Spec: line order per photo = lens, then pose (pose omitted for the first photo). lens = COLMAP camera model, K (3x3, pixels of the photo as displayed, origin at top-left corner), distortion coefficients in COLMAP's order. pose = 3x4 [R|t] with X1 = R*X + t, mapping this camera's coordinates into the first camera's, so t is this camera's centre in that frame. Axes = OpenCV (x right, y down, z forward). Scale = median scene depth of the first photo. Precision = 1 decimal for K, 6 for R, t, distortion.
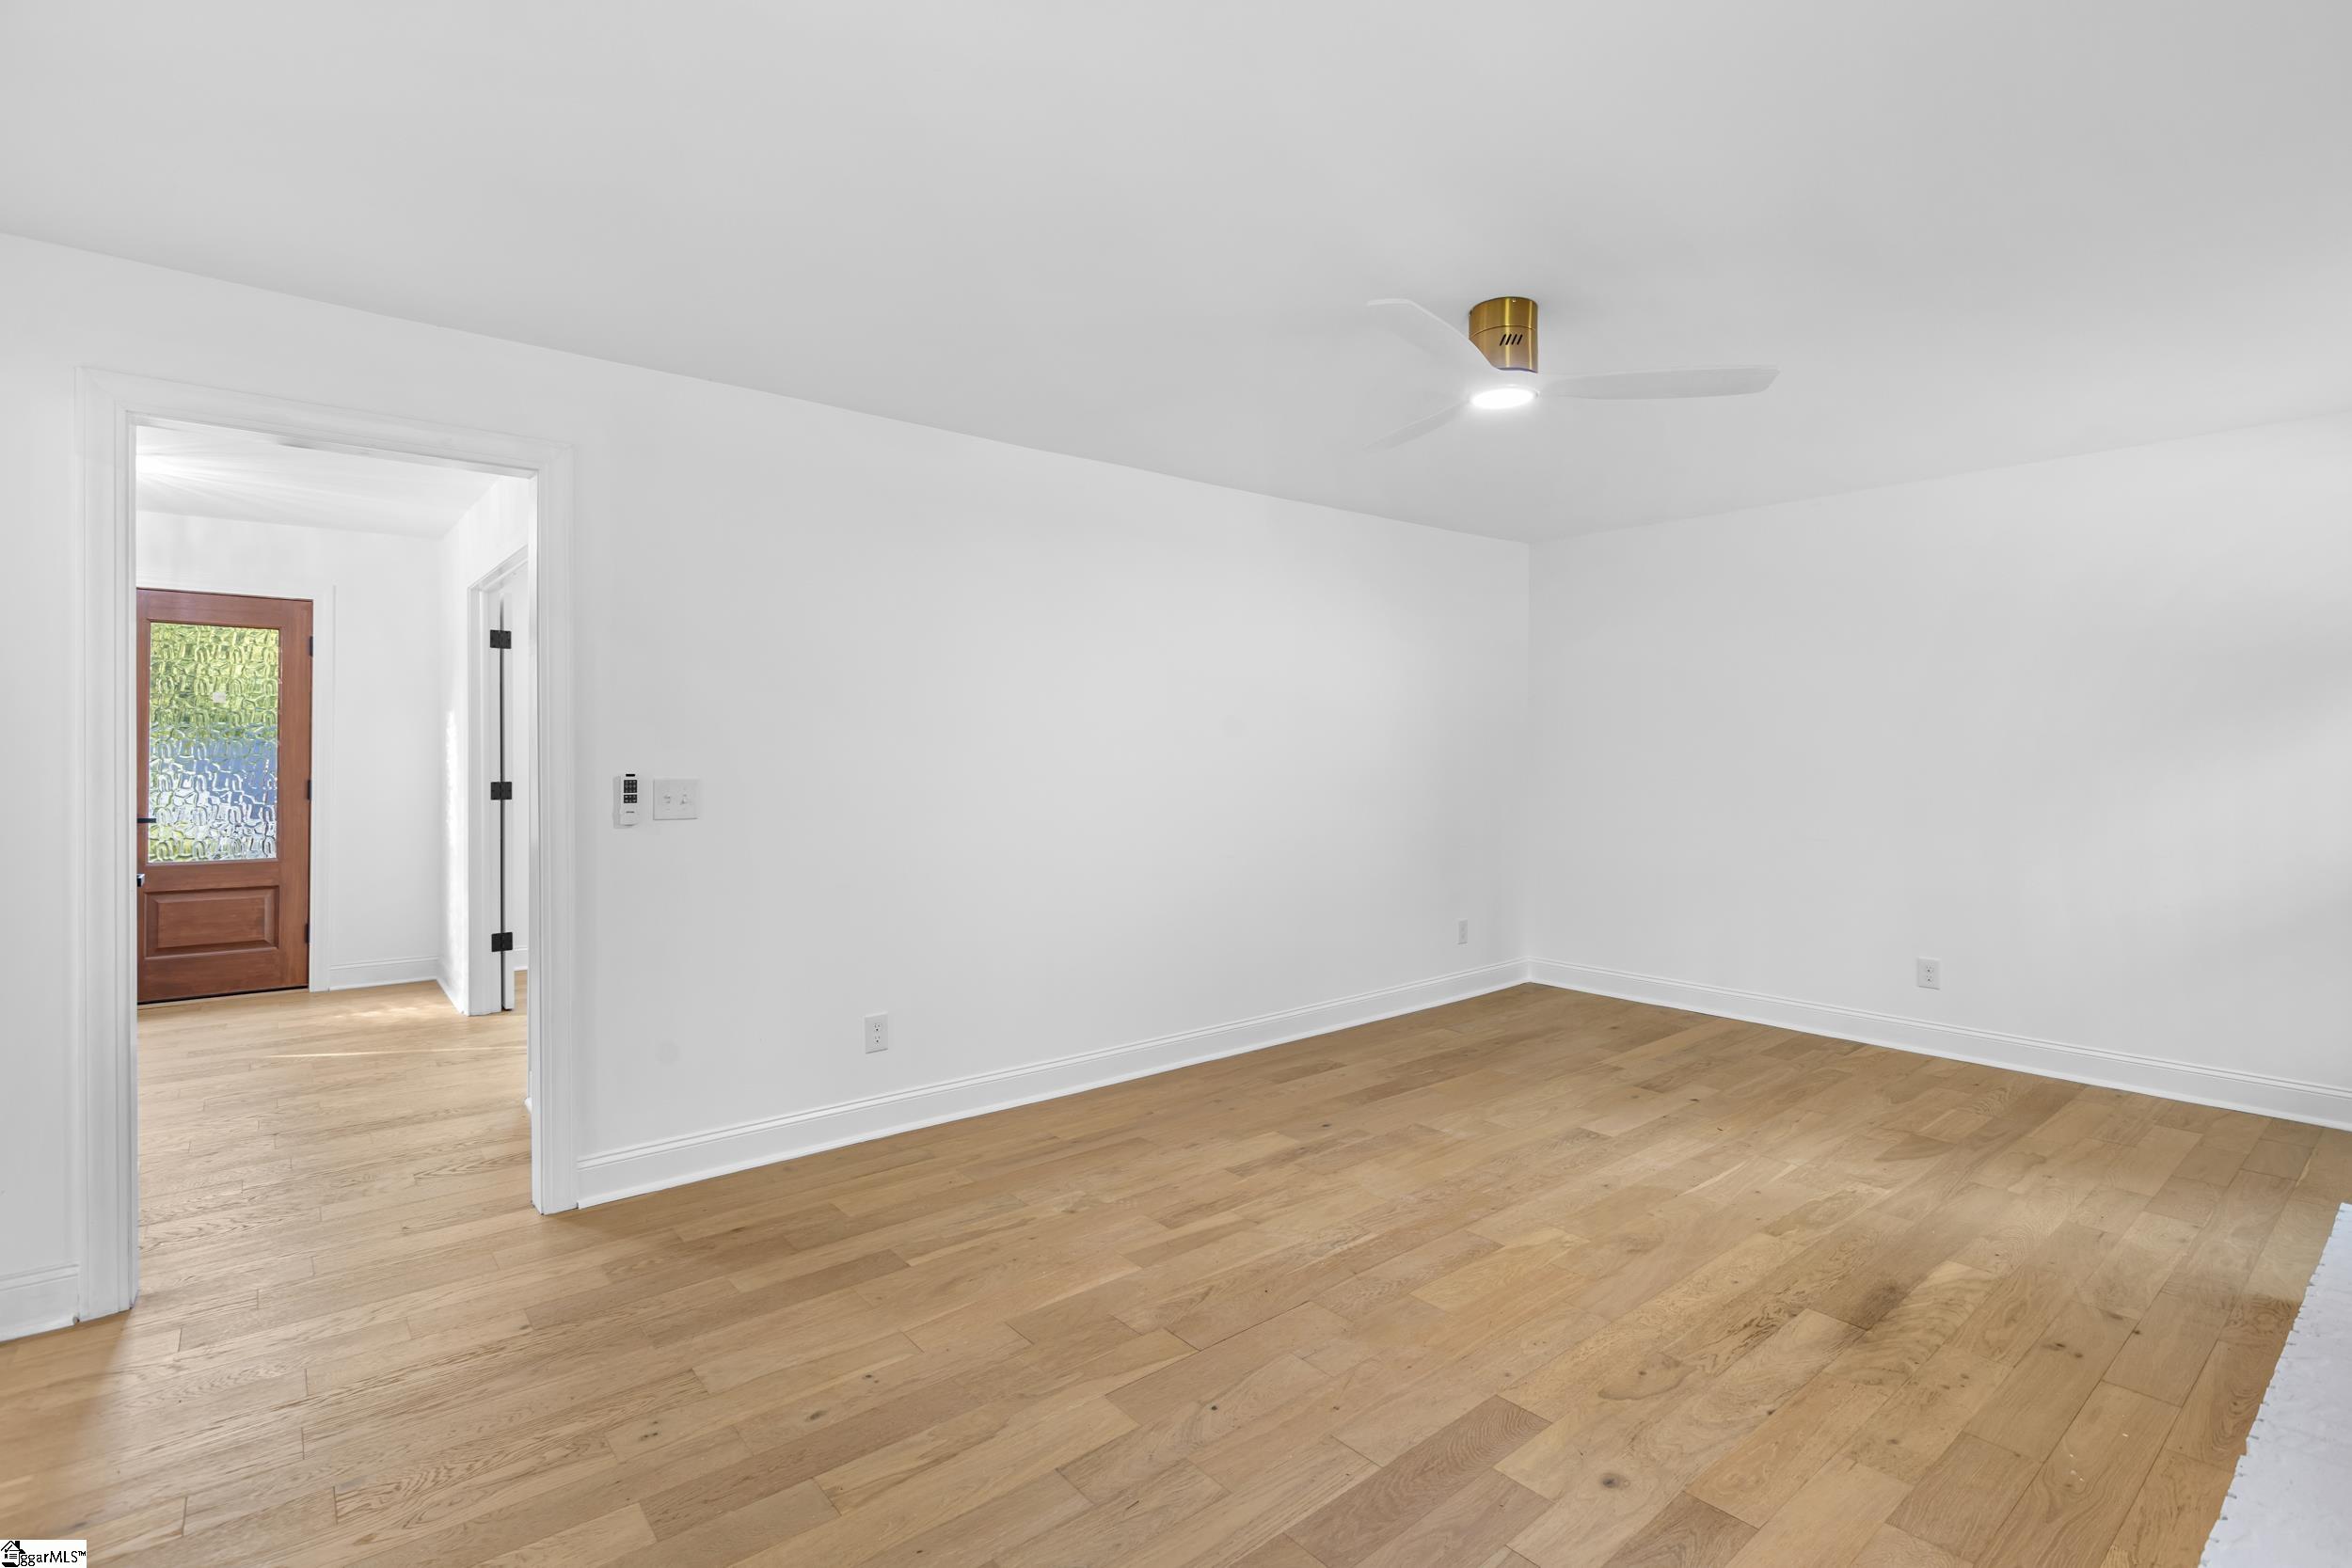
lens RADIAL K [[1101.5, 0, 1173.6], [0, 1101.5, 770.8], [0, 0, 1]] dist [-0.003539, 0.000202]
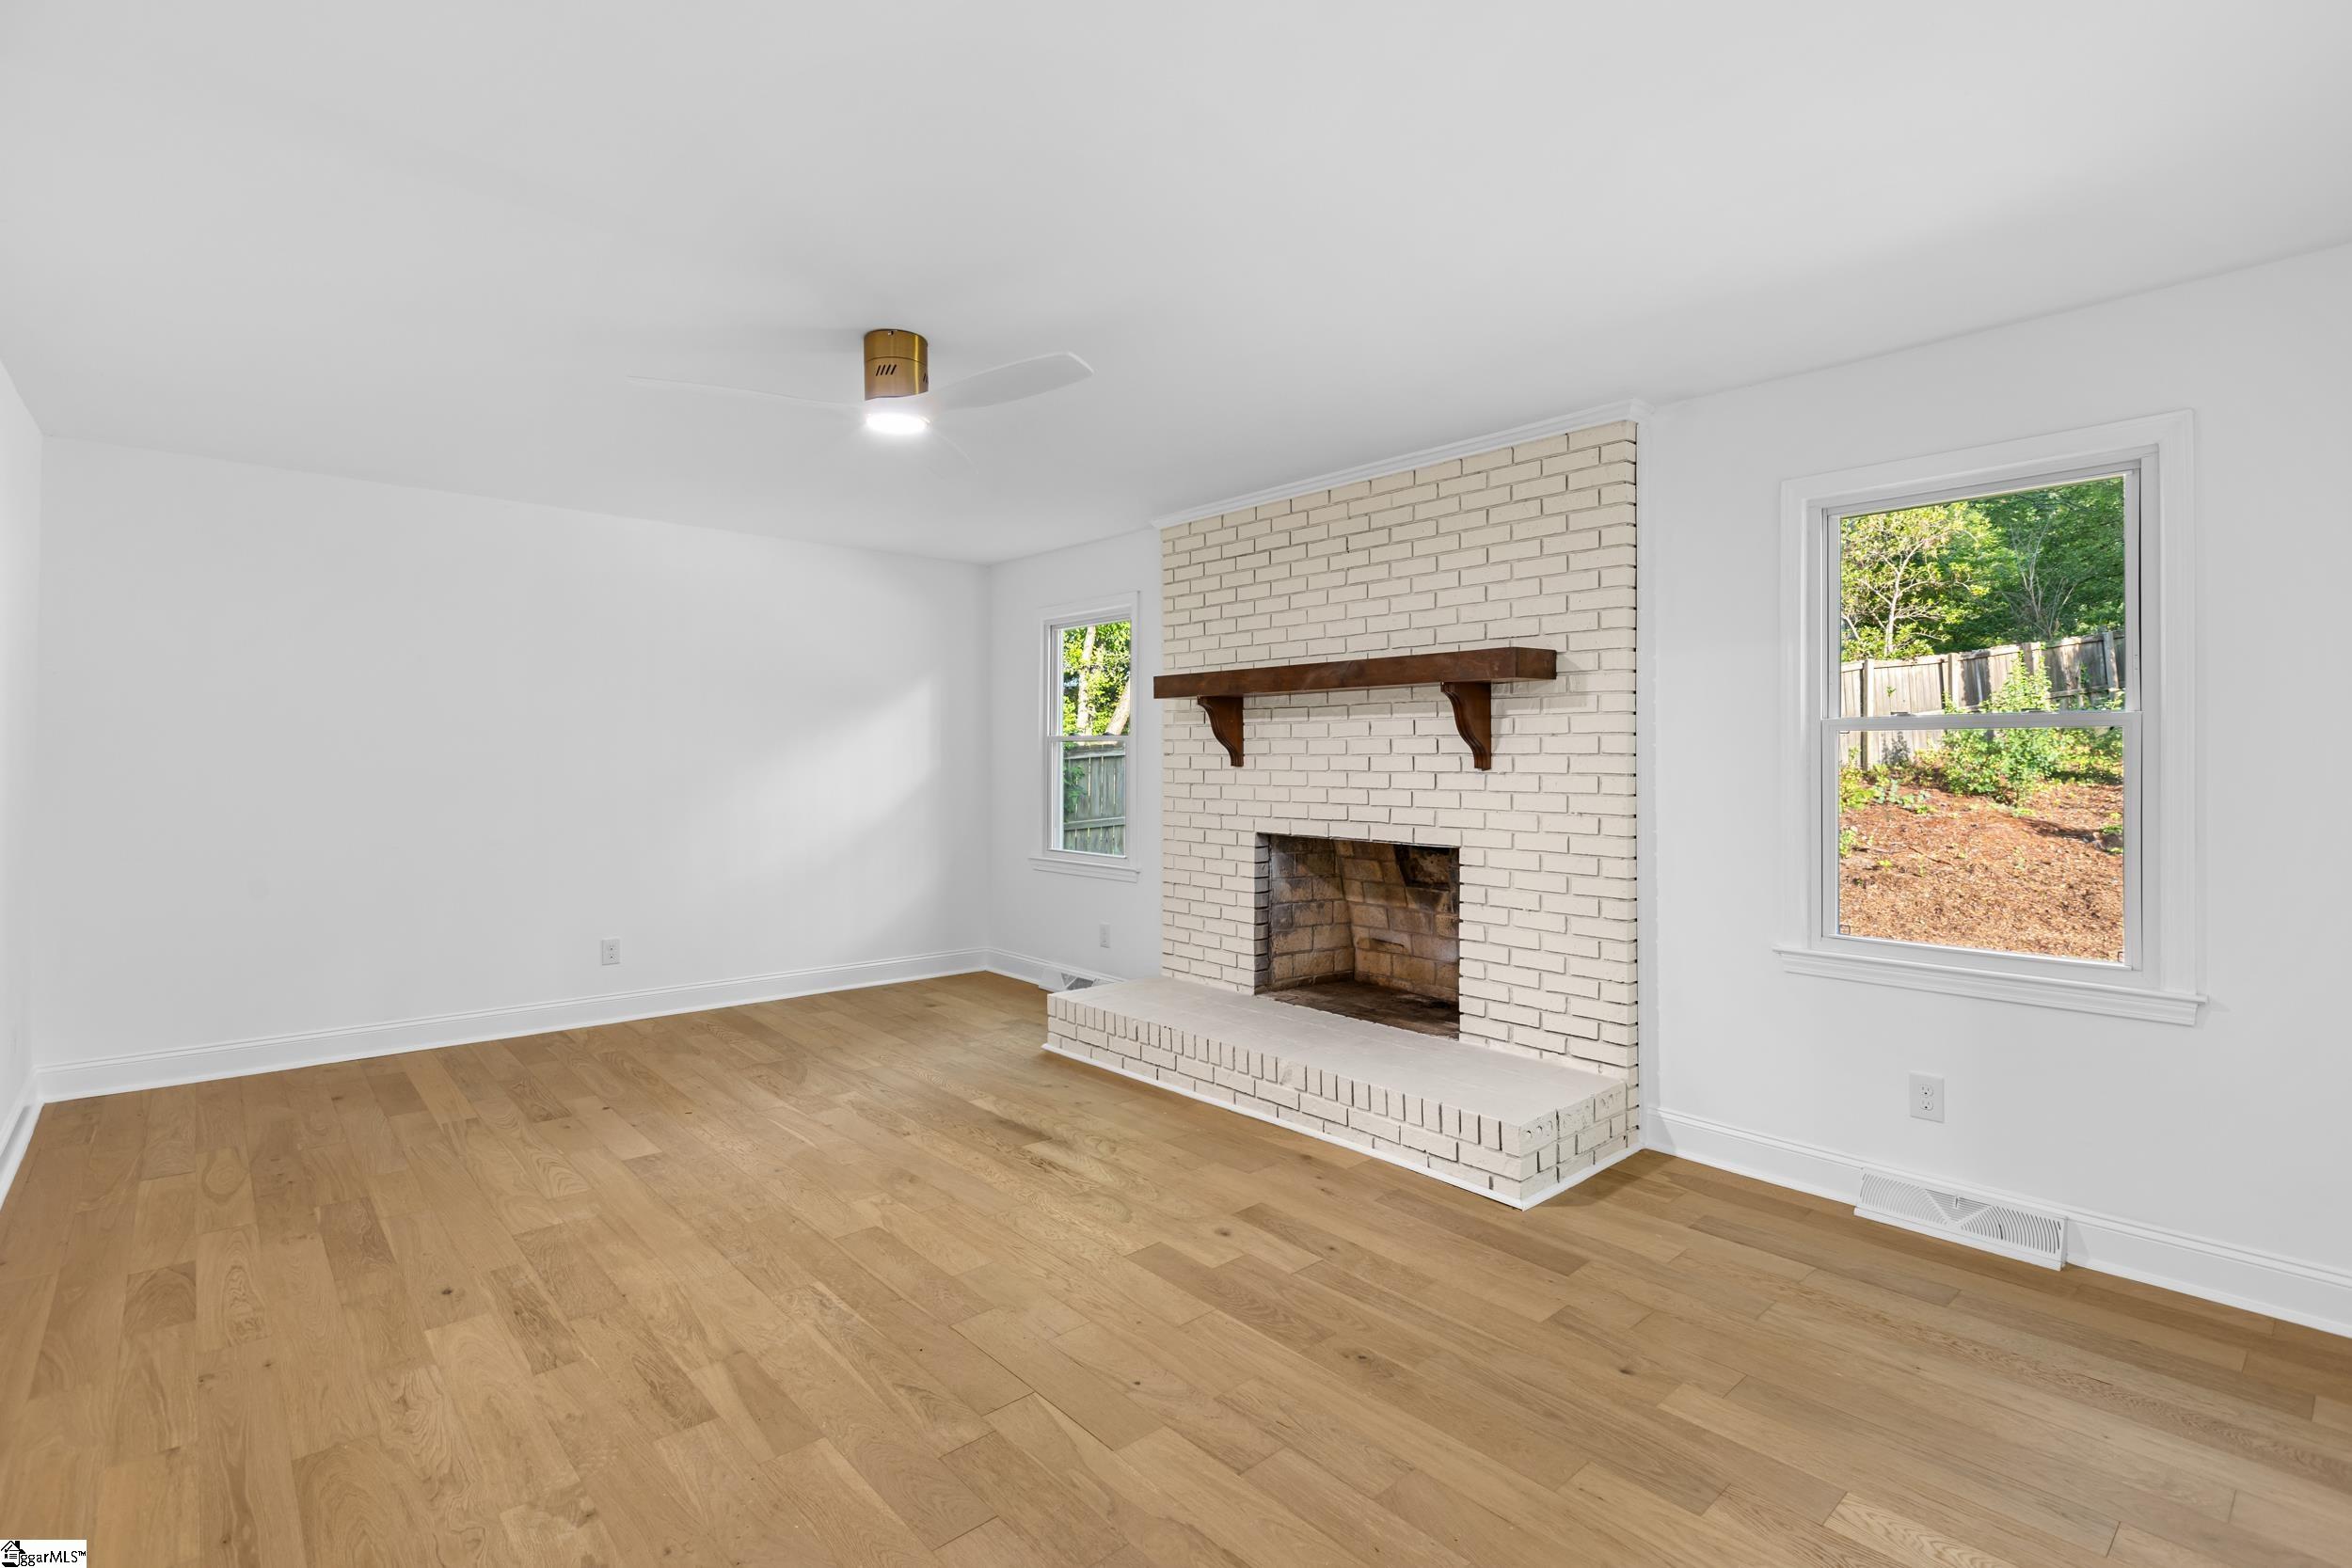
lens RADIAL K [[1105.4, 0, 1175.7], [0, 1105.4, 755.2], [0, 0, 1]] dist [-0.002737, 0.000401]
pose [[-0.042083, 0.004441, 0.999104, -0.750174], [0.012444, 0.999915, -0.003921, -0.008724], [-0.999037, 0.012267, -0.042135, 0.740469]]
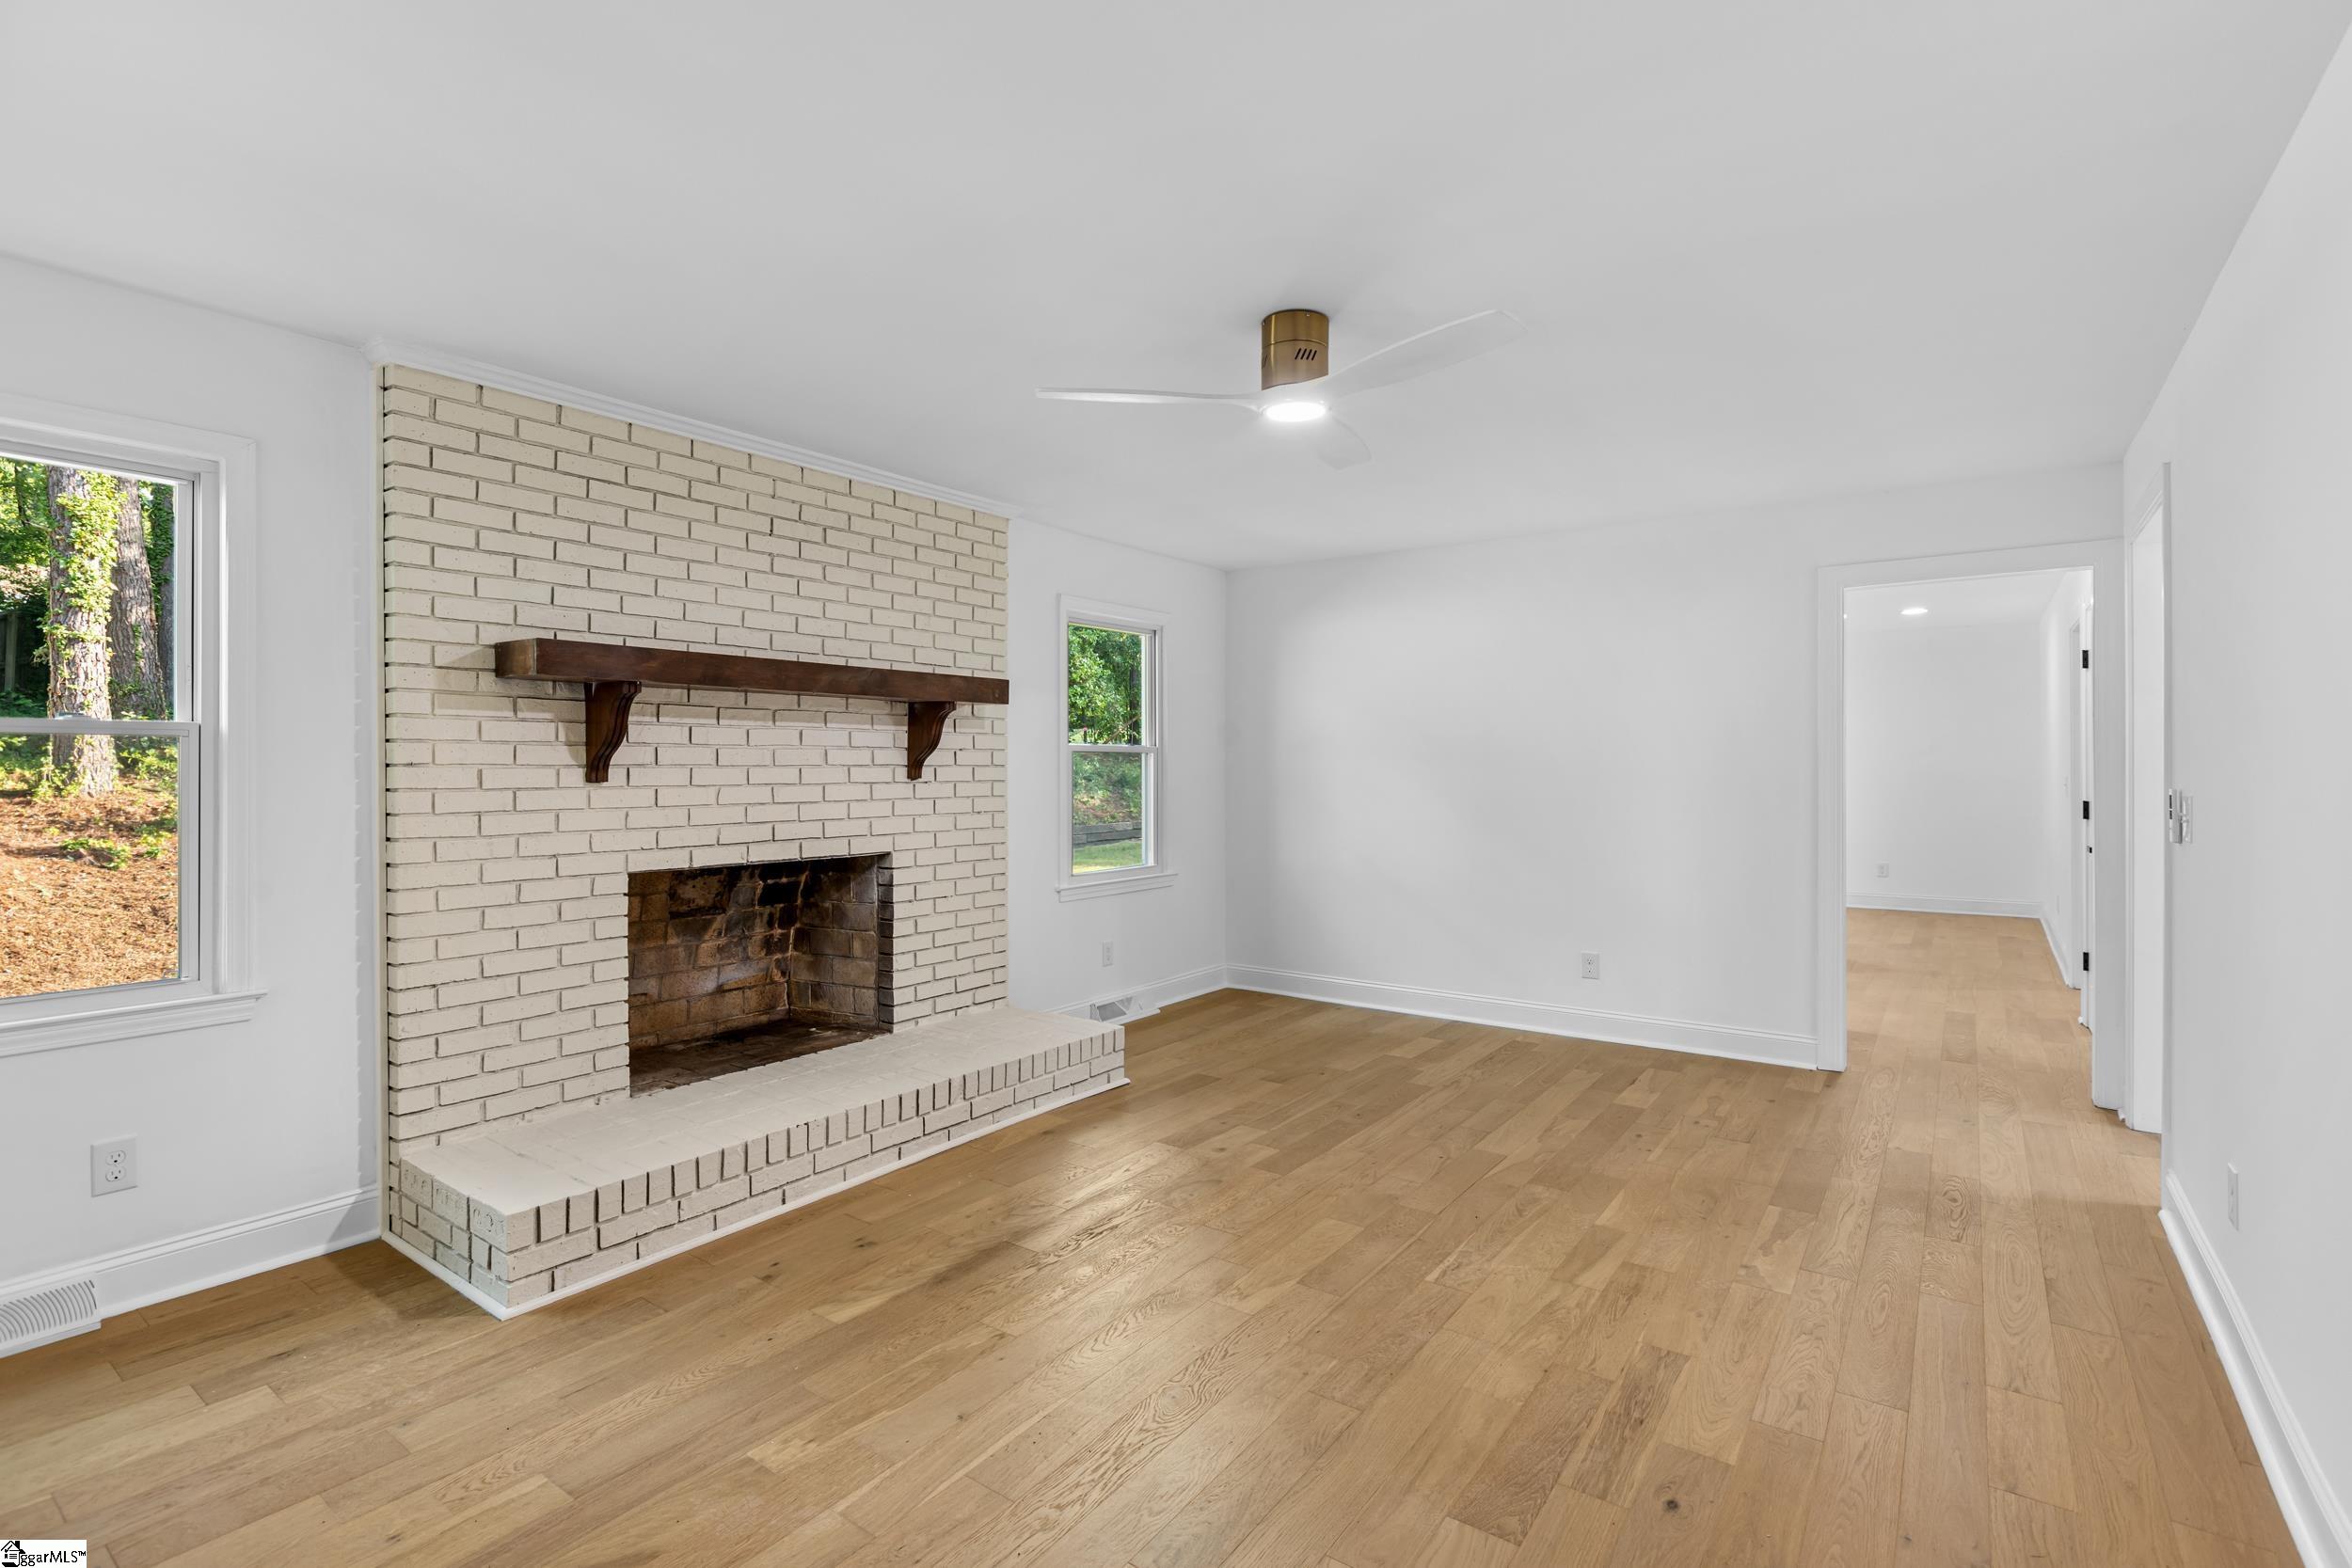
lens RADIAL K [[1101.5, 0, 1173.6], [0, 1101.5, 770.8], [0, 0, 1]] dist [-0.003539, 0.000202]
pose [[-0.966446, 0.004563, -0.256830, 0.636290], [-0.000007, 0.999842, 0.017790, -0.030263], [0.256871, 0.017195, -0.966293, 1.855741]]
